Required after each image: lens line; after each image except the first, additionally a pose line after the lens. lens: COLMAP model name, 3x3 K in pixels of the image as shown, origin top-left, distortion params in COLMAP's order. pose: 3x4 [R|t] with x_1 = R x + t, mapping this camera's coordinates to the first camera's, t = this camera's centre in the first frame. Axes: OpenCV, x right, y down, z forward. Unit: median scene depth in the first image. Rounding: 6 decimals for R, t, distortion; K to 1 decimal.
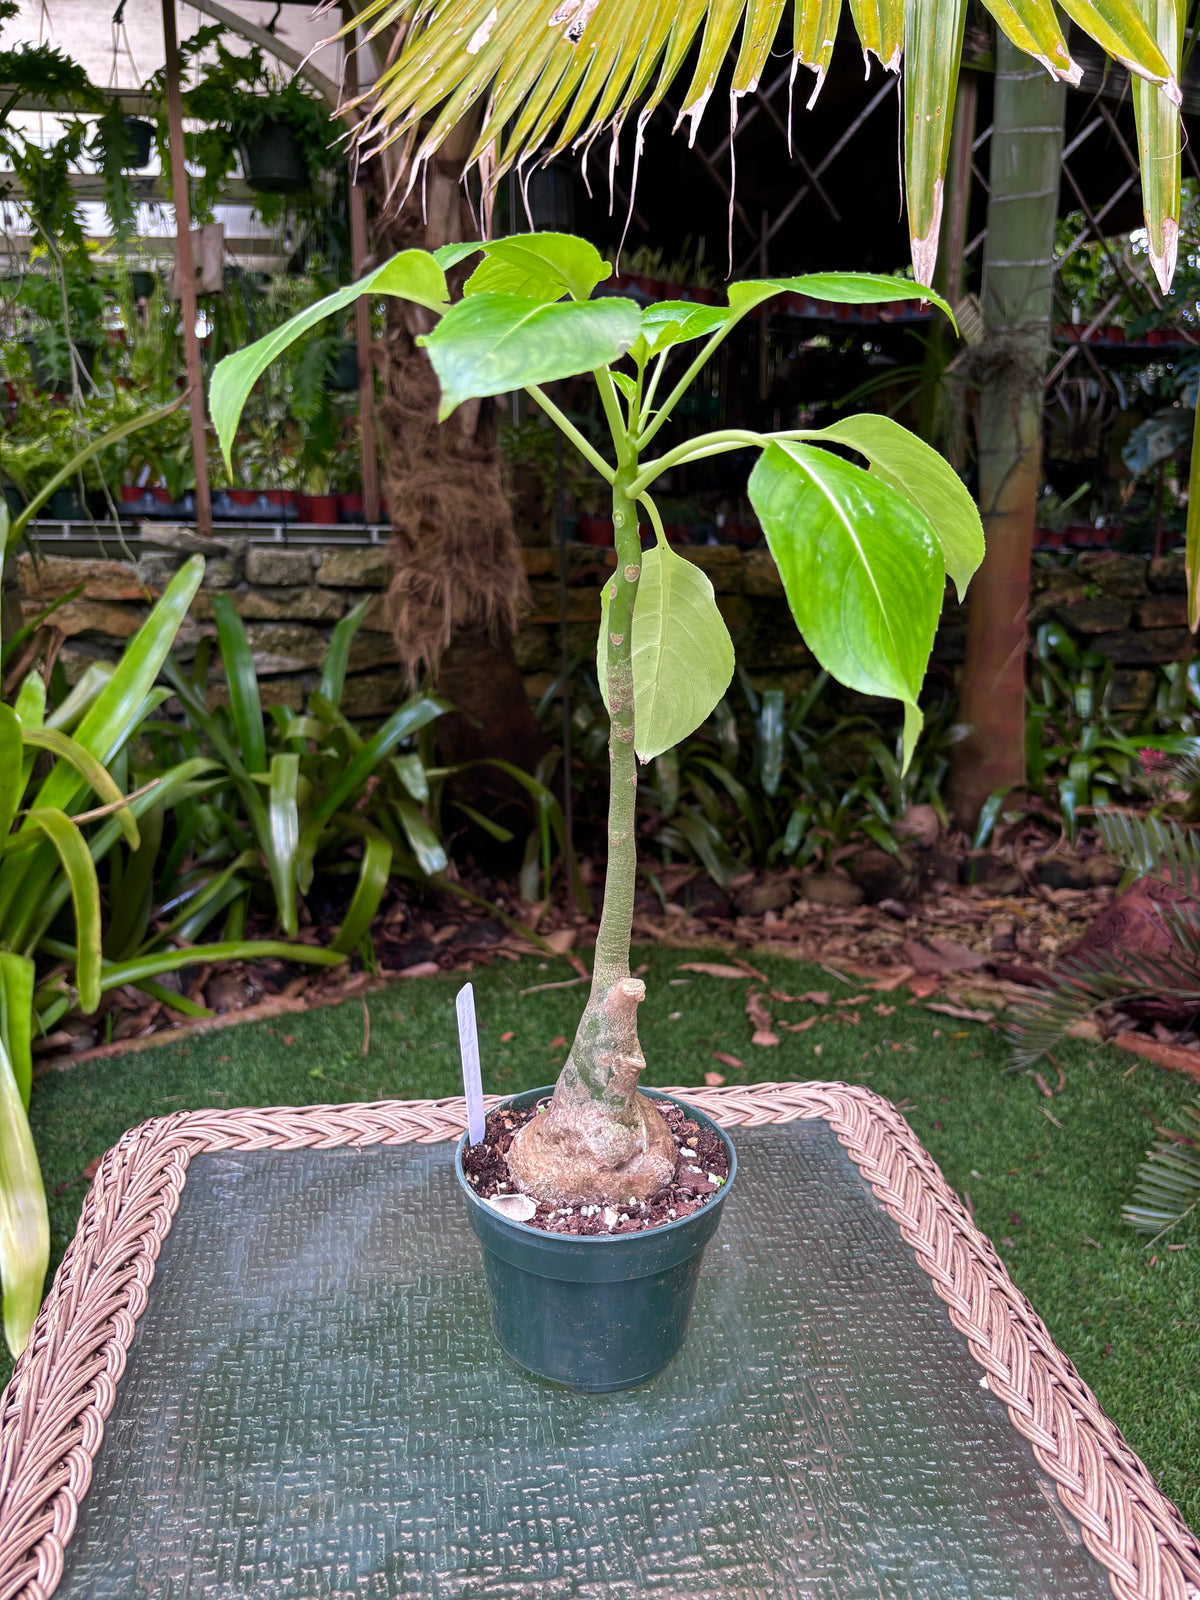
lens RADIAL K [[1255.0, 0, 610.8], [0, 1255.0, 809.9], [0, 0, 1]] dist [0.045330, -0.064965]
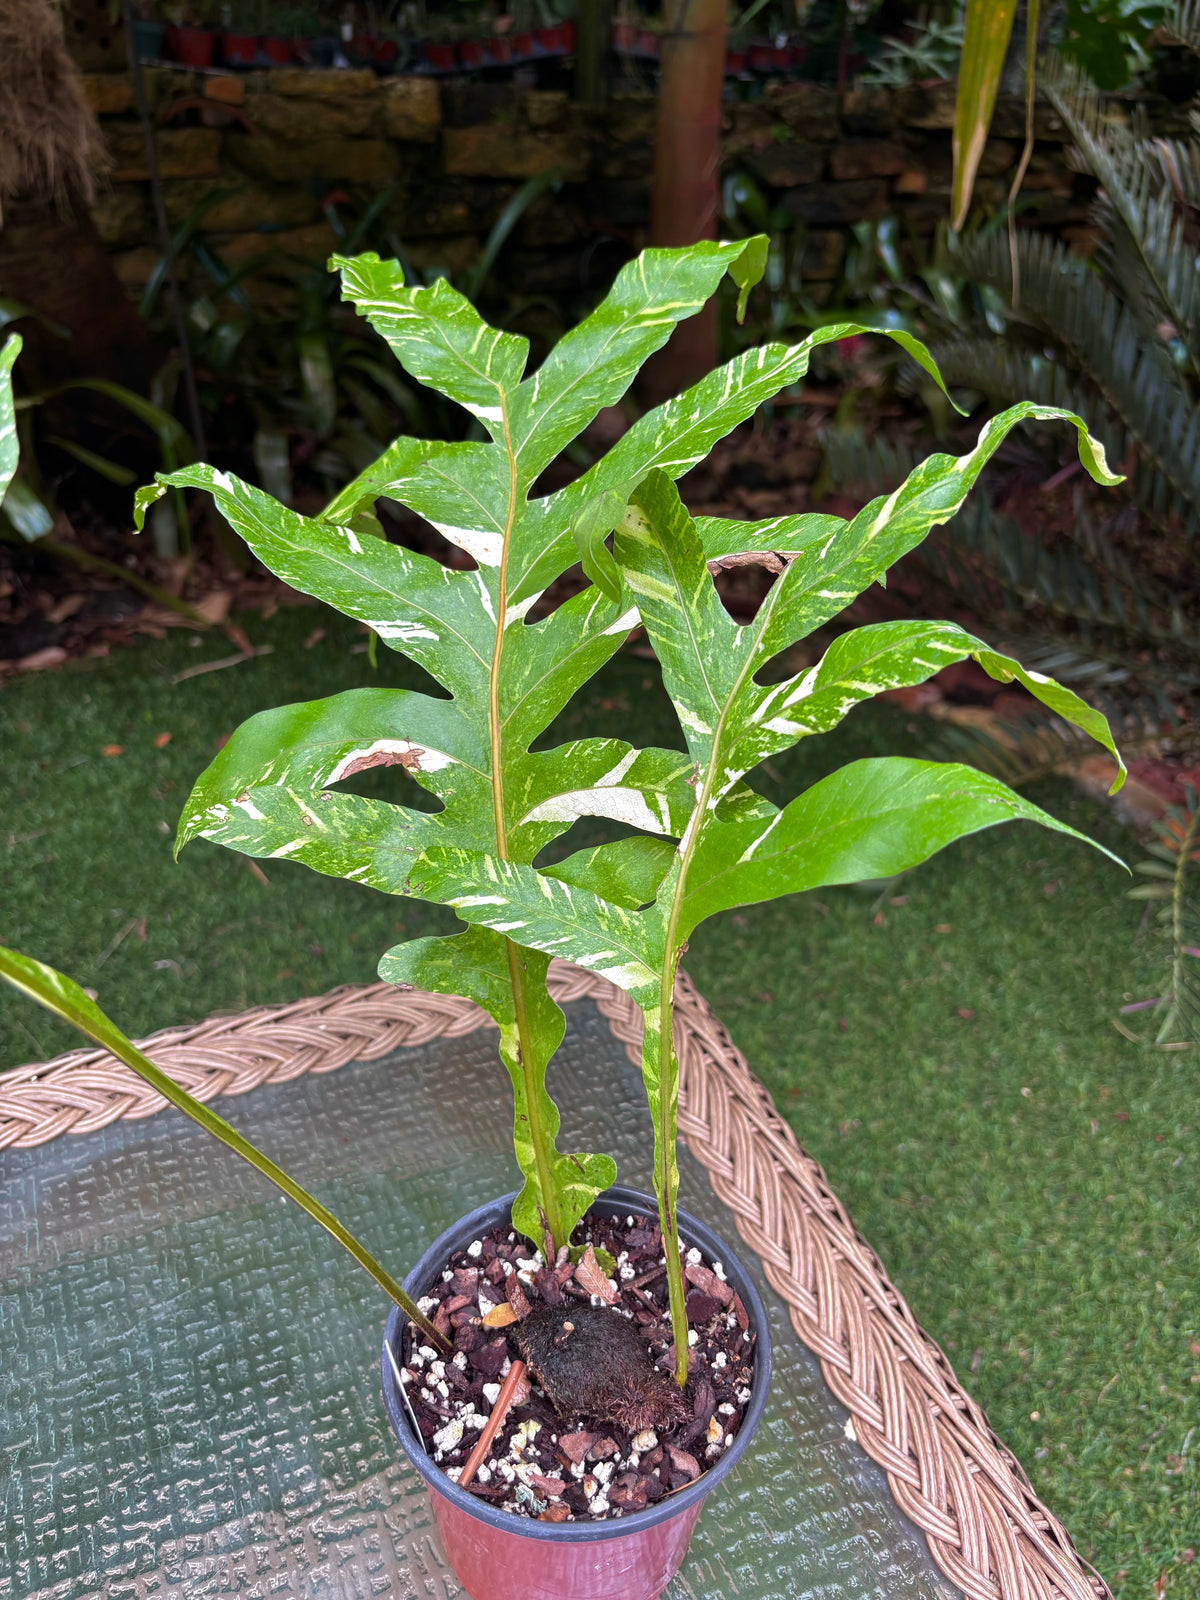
lens RADIAL K [[1238.6, 0, 600.0], [0, 1238.6, 800.0], [0, 0, 1]] dist [0.027619, -0.045758]
pose [[0.966831, -0.123722, 0.223454, 0.008668], [0.043667, 0.942038, 0.332652, -0.041292], [-0.251658, -0.311861, 0.916194, 0.127797]]
